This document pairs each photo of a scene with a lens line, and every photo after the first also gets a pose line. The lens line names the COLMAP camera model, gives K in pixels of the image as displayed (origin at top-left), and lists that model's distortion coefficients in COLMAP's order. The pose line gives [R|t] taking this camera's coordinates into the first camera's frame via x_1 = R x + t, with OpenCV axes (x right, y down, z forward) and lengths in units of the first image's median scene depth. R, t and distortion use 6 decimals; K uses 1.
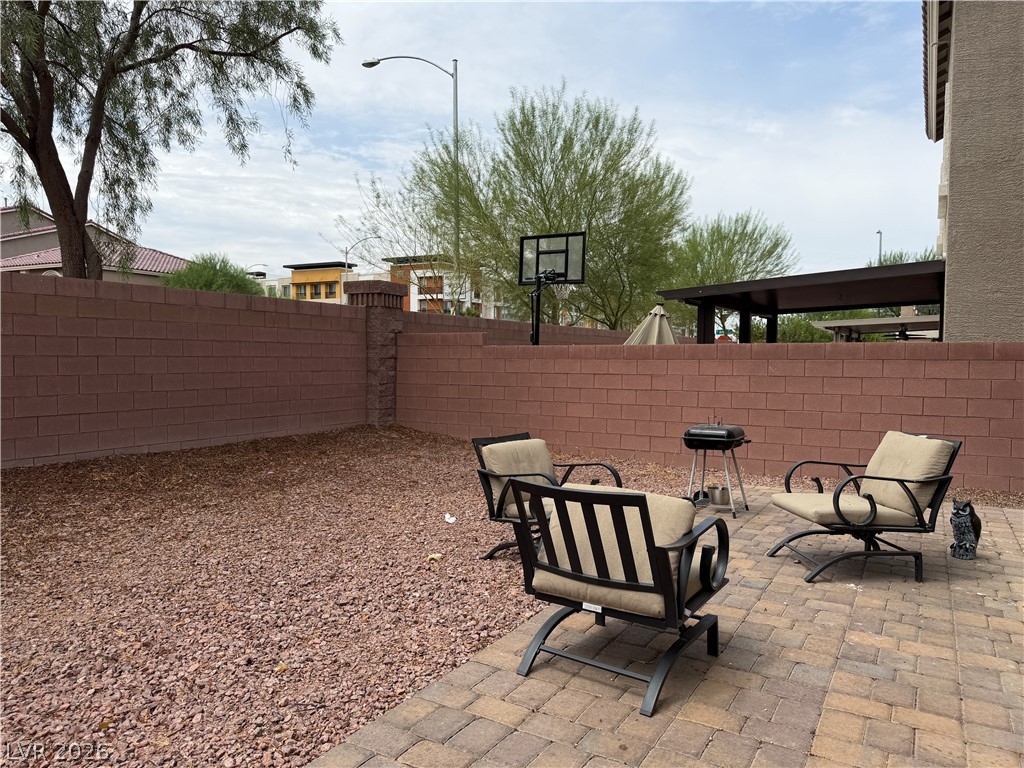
lens RADIAL K [[718.8, 0, 511.3], [0, 718.8, 395.2], [0, 0, 1]] dist [0.104875, -0.118847]
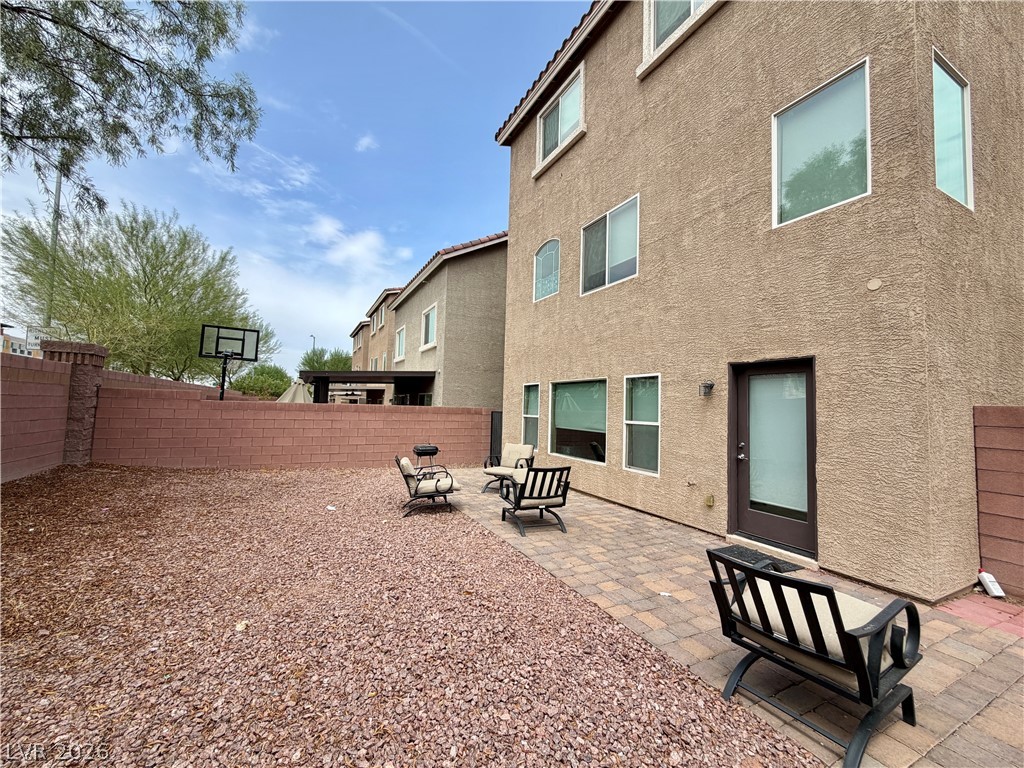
lens RADIAL K [[409.5, 0, 512.0], [0, 409.5, 384.0], [0, 0, 1]] dist [0.001545, 0.000256]
pose [[0.543359, 0.059289, 0.837405, -0.660143], [0.017138, 0.996512, -0.081674, -0.040086], [-0.839326, 0.058730, 0.540447, 0.062895]]
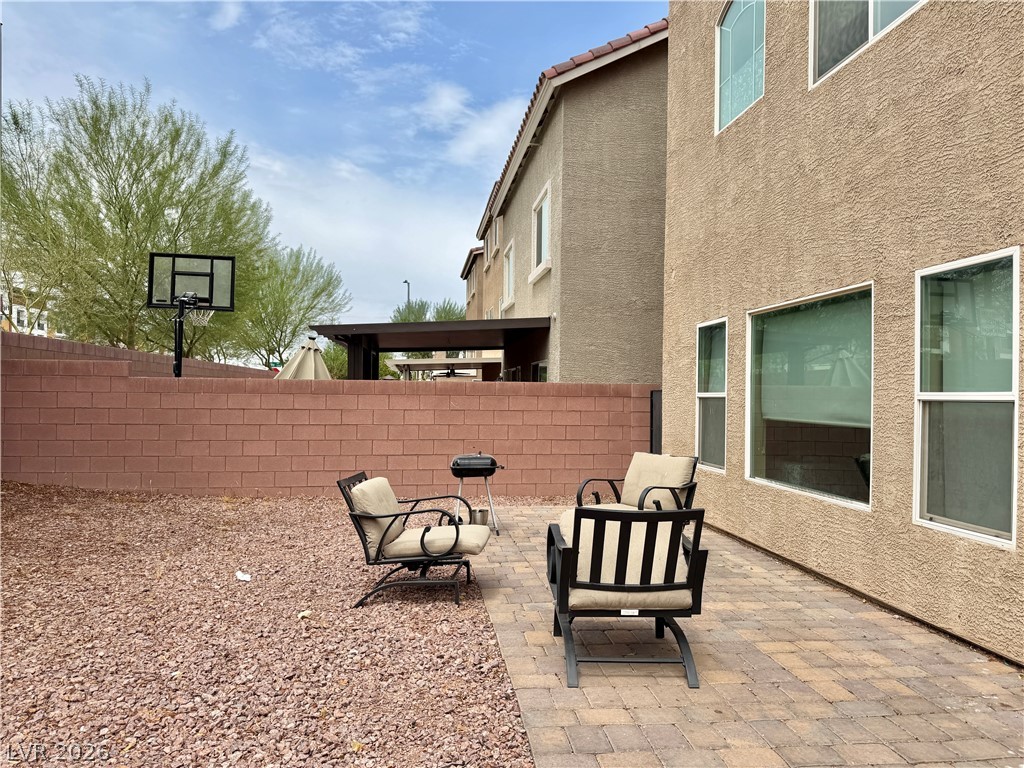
lens RADIAL K [[725.8, 0, 514.2], [0, 725.8, 391.1], [0, 0, 1]] dist [0.068068, -0.086264]
pose [[0.794561, 0.006197, 0.607152, -0.344963], [0.024050, 0.998842, -0.041668, -0.008893], [-0.606707, 0.047710, 0.793492, 0.073155]]
